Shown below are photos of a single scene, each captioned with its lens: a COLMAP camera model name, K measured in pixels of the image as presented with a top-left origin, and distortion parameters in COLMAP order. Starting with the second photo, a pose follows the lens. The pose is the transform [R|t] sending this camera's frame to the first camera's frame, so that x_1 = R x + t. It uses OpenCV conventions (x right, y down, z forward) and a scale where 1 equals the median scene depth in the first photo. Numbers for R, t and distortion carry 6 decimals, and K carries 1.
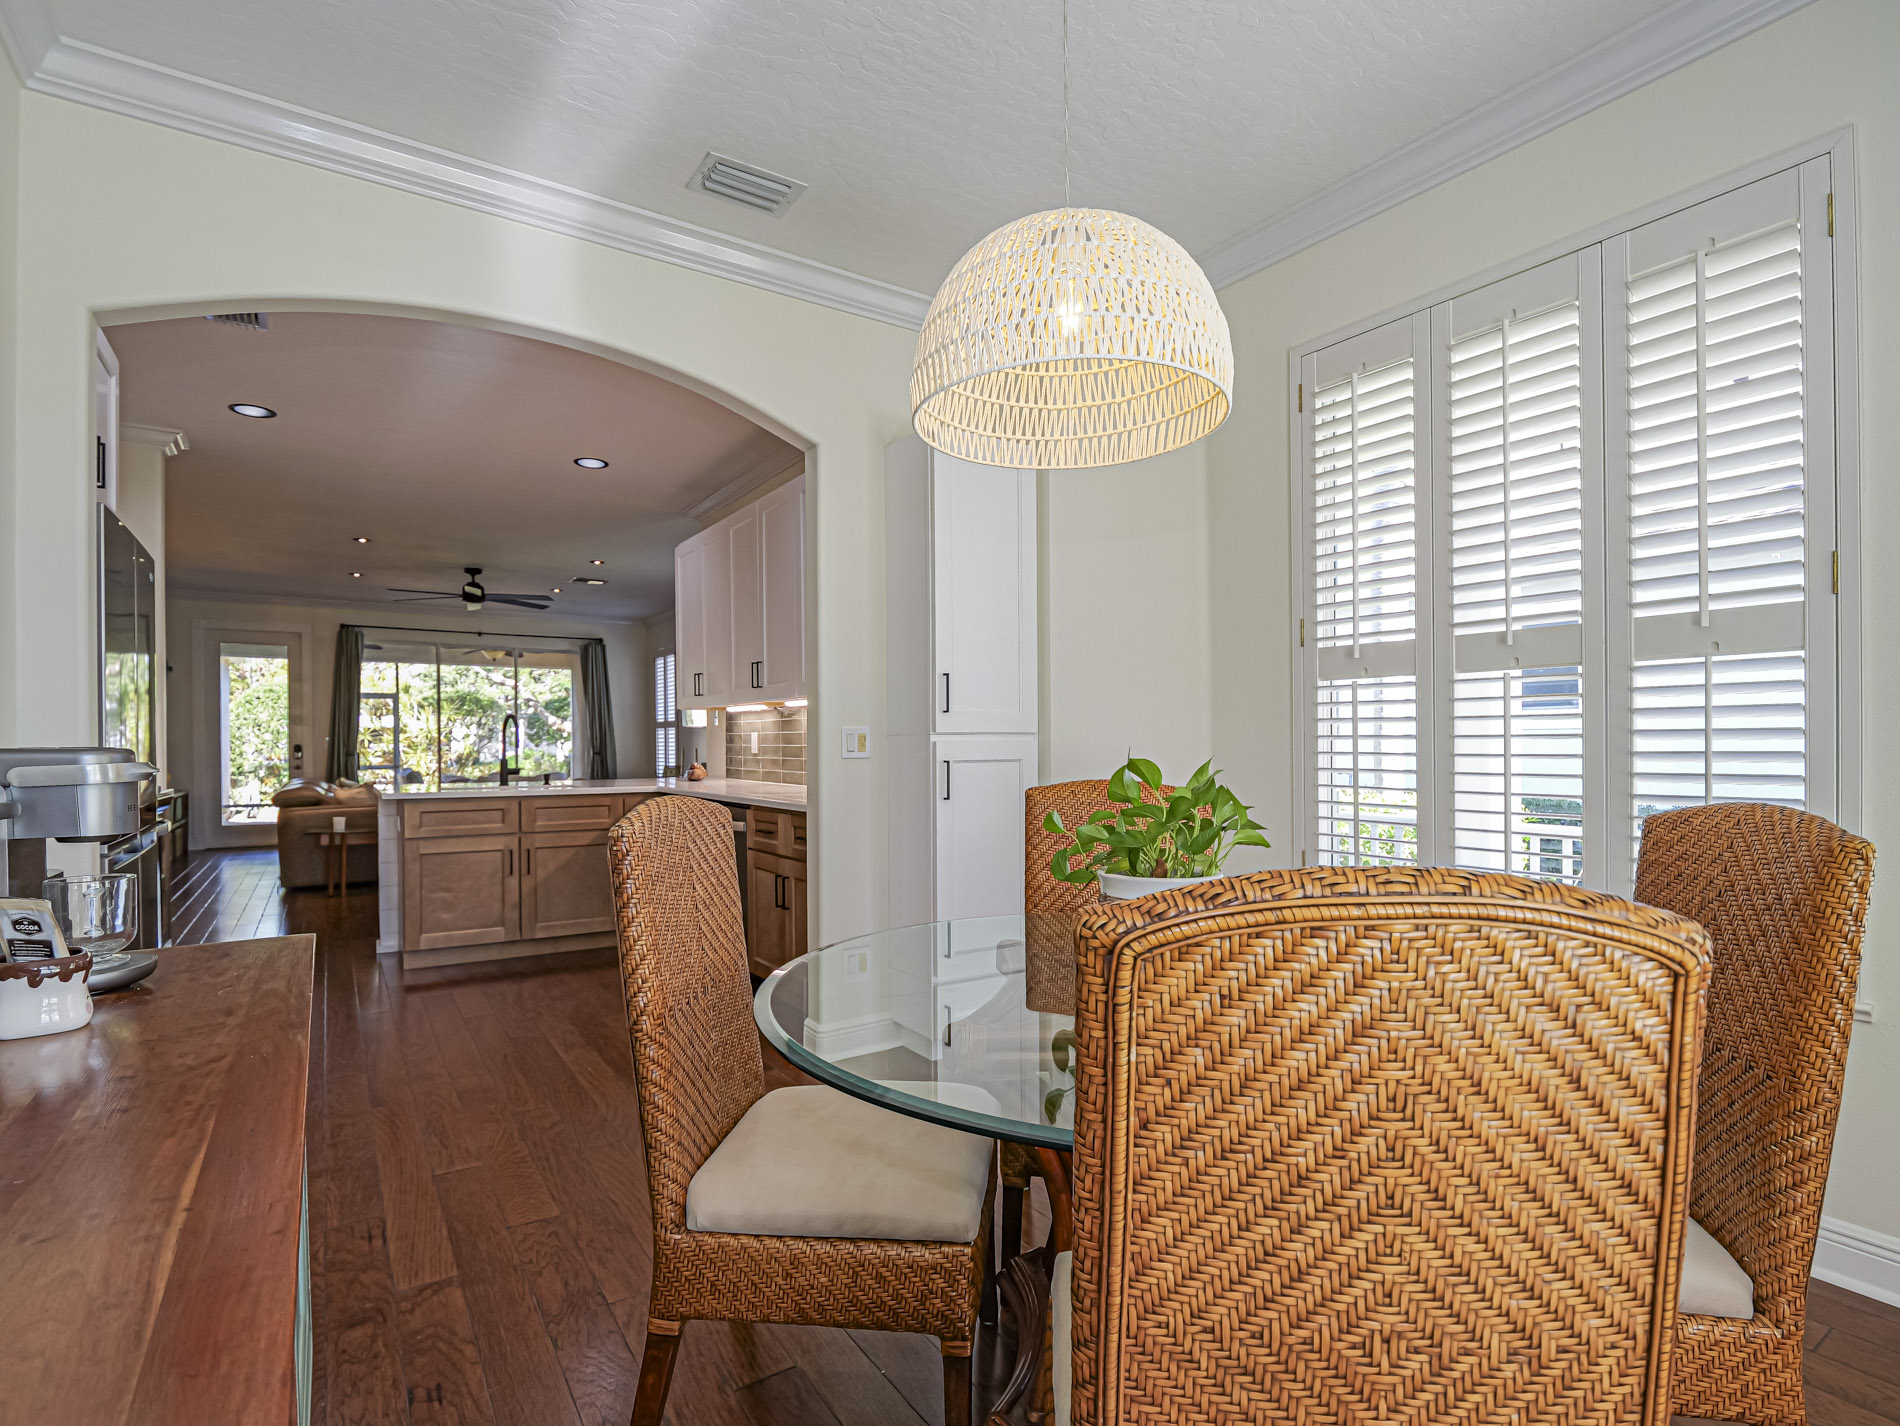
lens RADIAL K [[932.4, 0, 943.0], [0, 932.4, 744.8], [0, 0, 1]] dist [-0.003973, -0.001041]
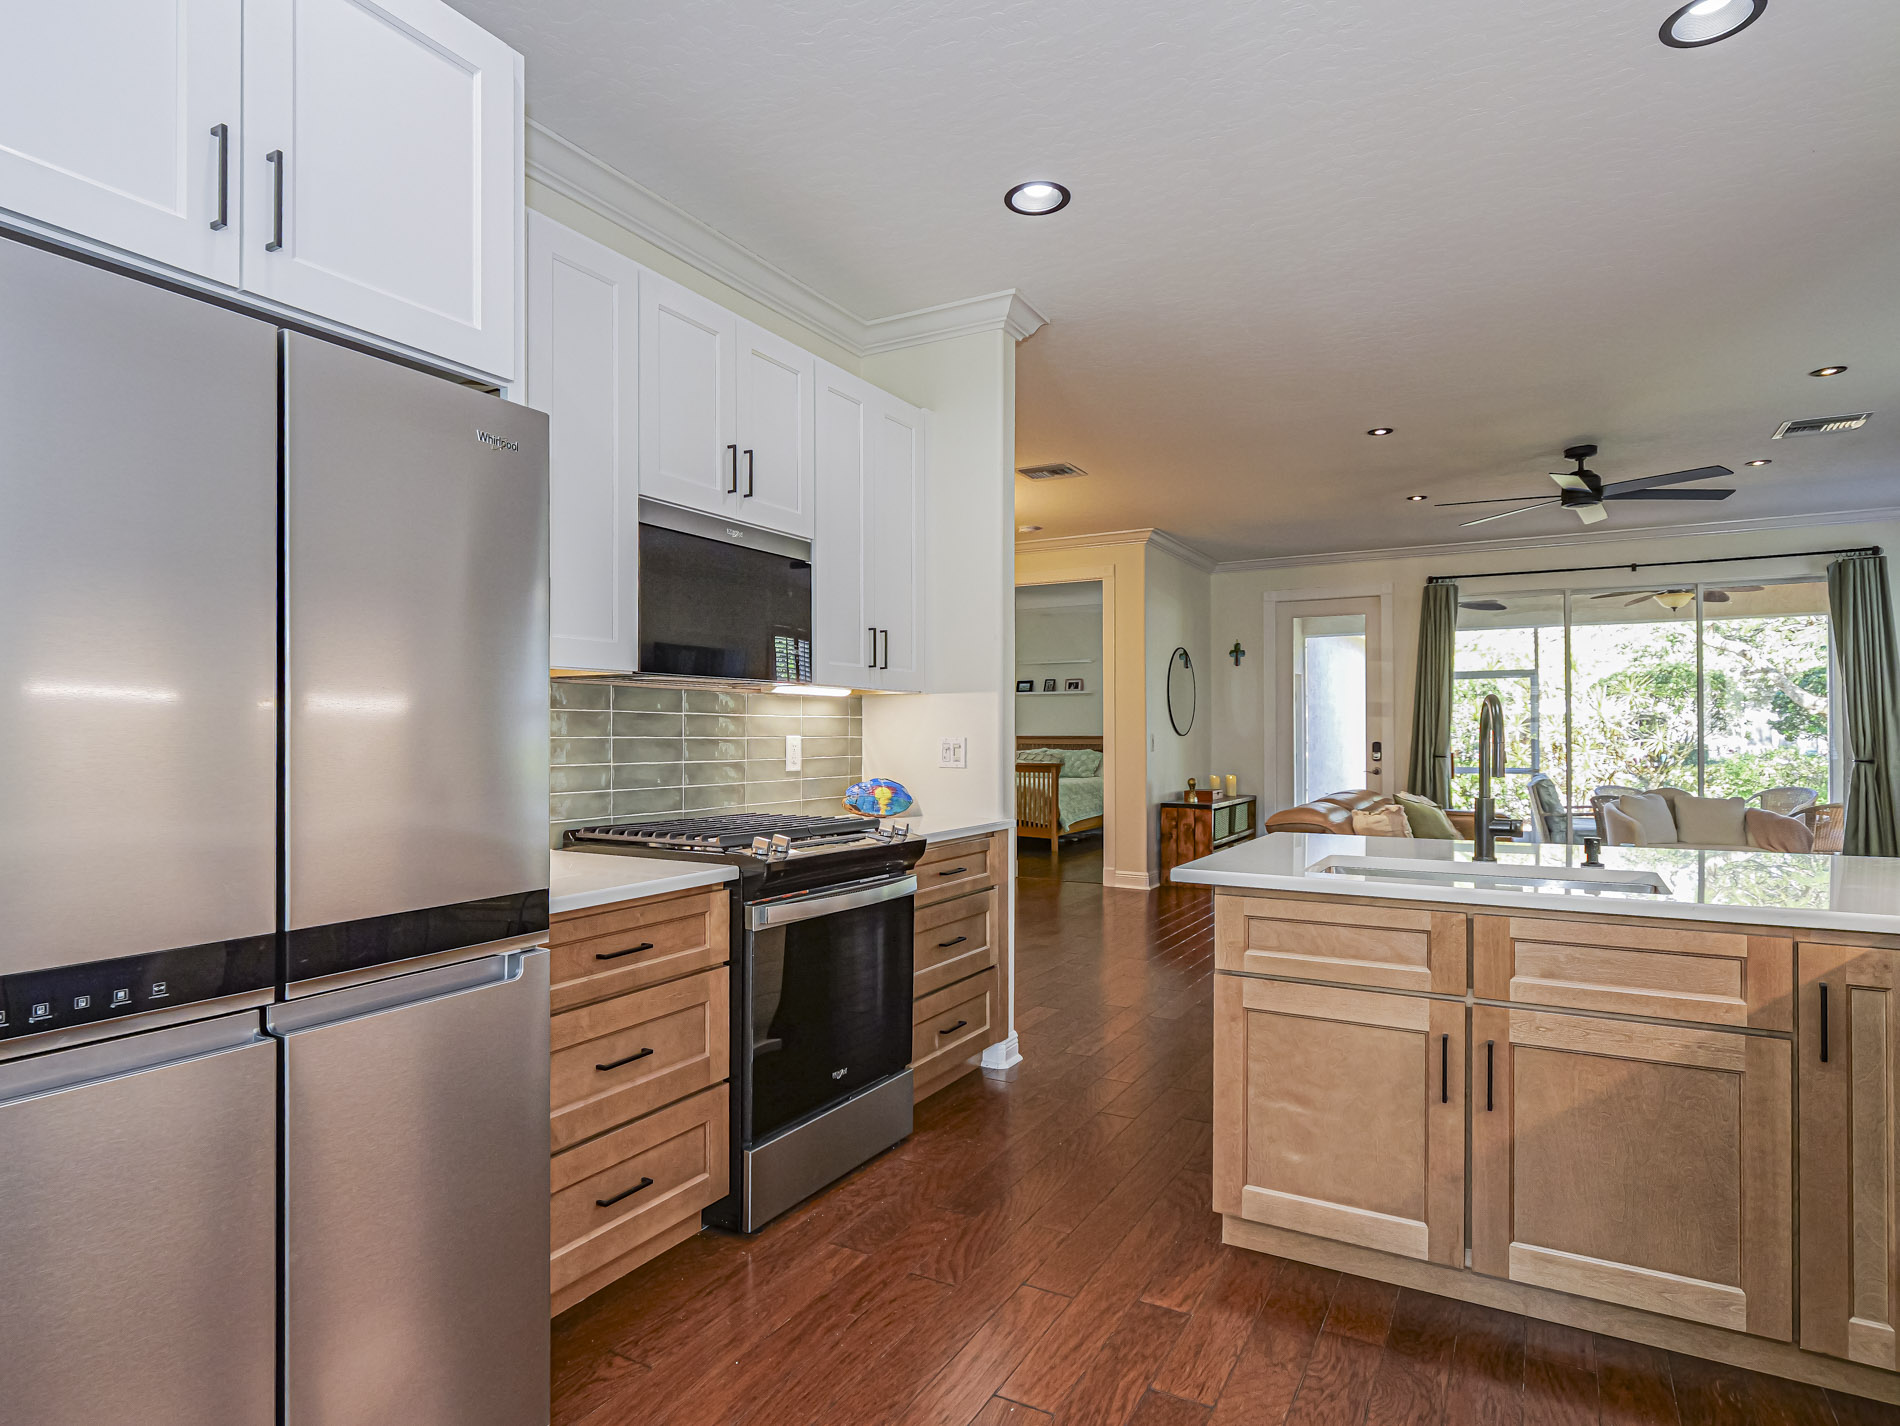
lens RADIAL K [[1065.6, 0, 938.5], [0, 1065.6, 726.4], [0, 0, 1]] dist [-0.002564, -0.002375]
pose [[0.447401, -0.002427, -0.894330, -0.067698], [-0.002949, 0.999987, -0.004189, -0.007544], [0.894329, 0.004511, 0.447388, 0.265100]]
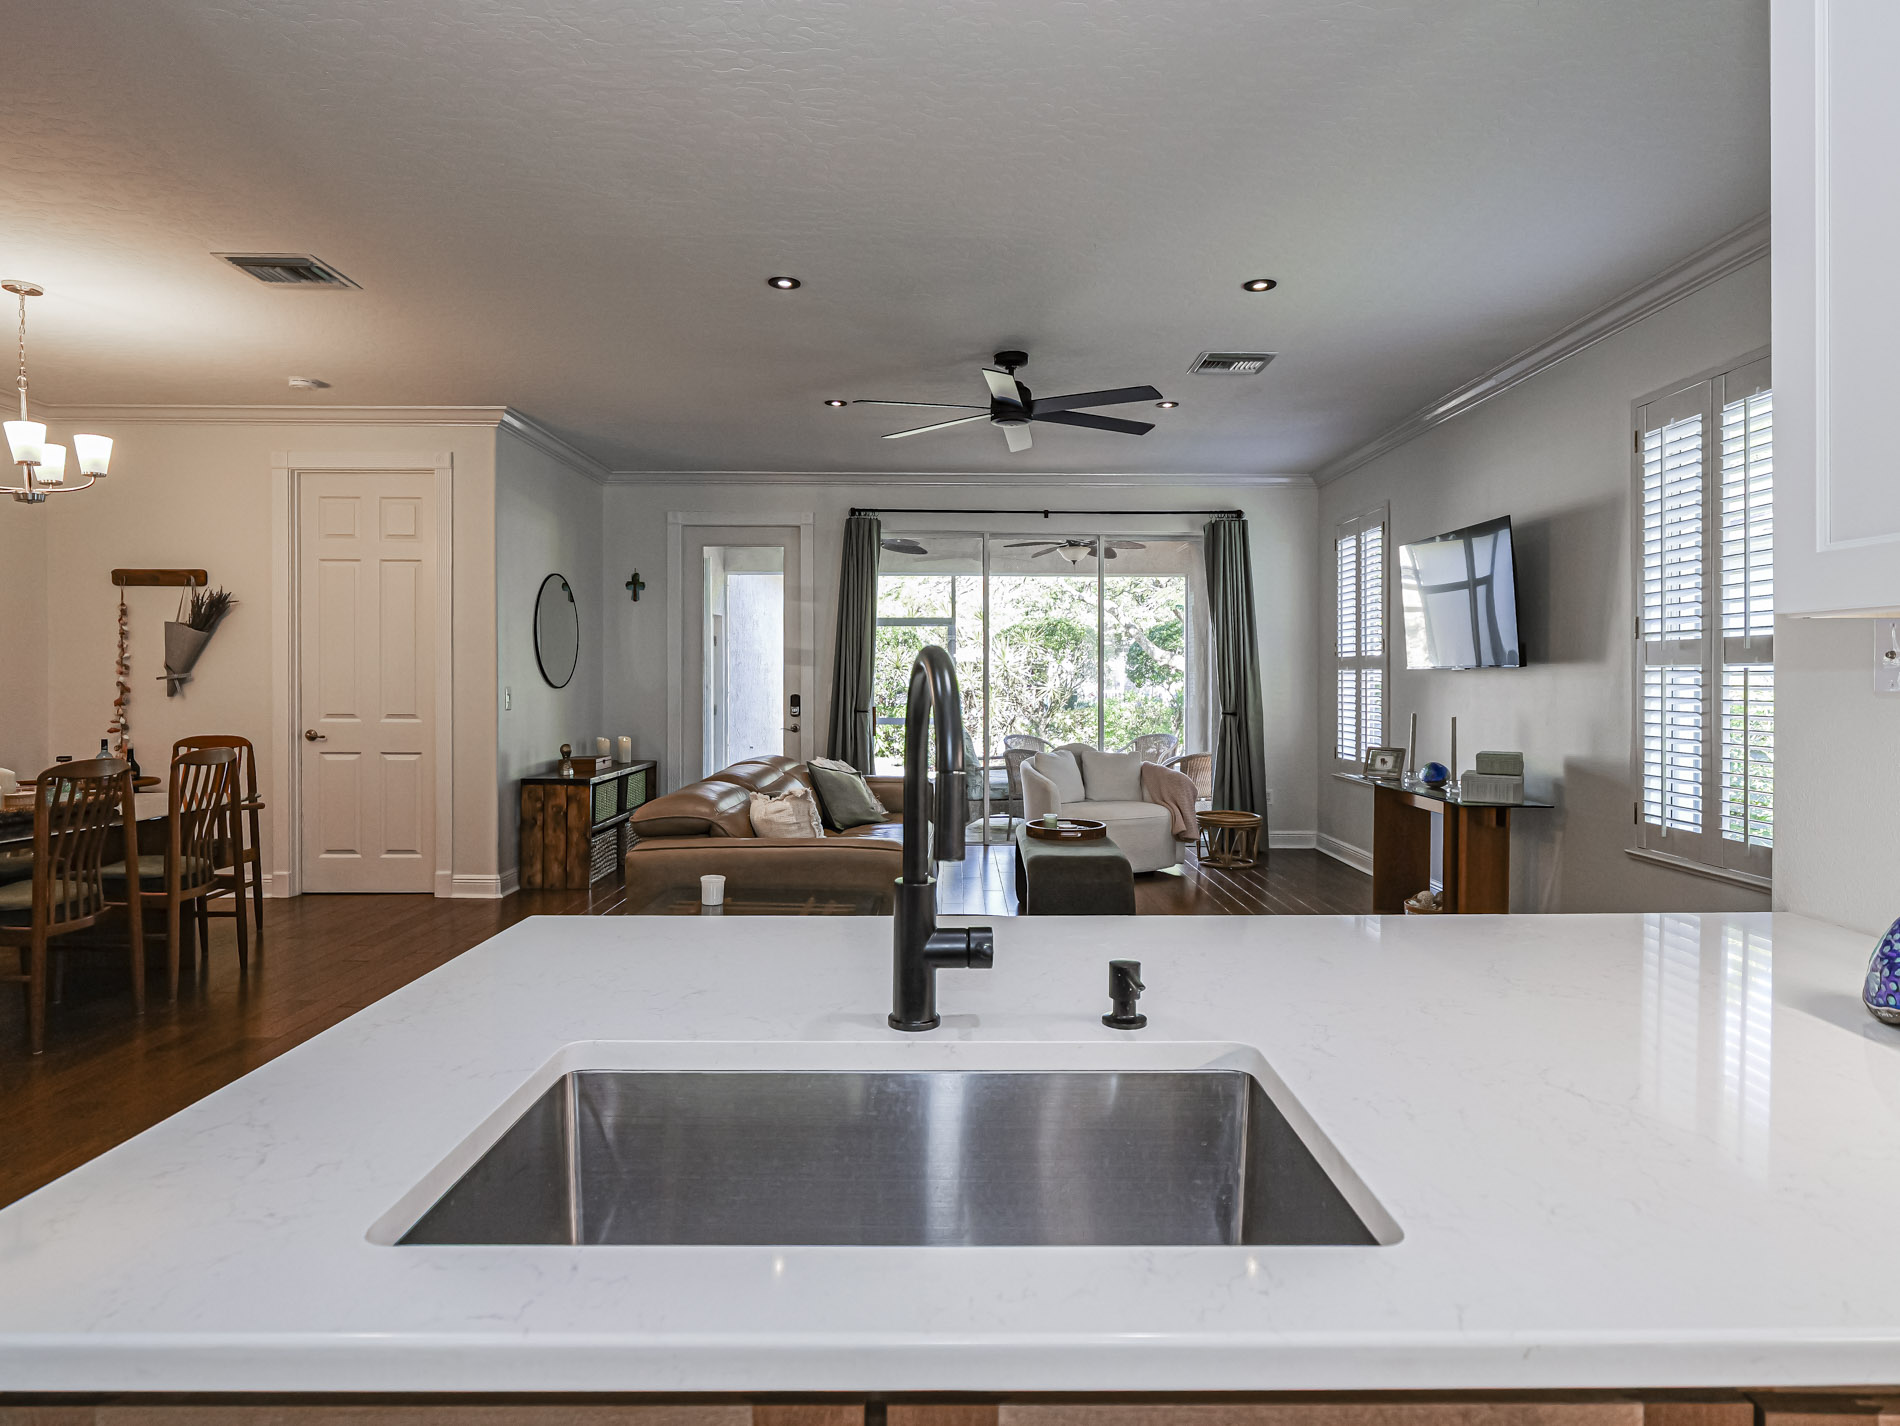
lens RADIAL K [[1062.1, 0, 958.7], [0, 1062.1, 681.3], [0, 0, 1]] dist [-0.001025, -0.000258]
pose [[0.835439, 0.009512, -0.549500, -0.167747], [-0.008207, 0.999955, 0.004833, -0.013271], [0.549521, 0.000472, 0.835479, 0.398973]]
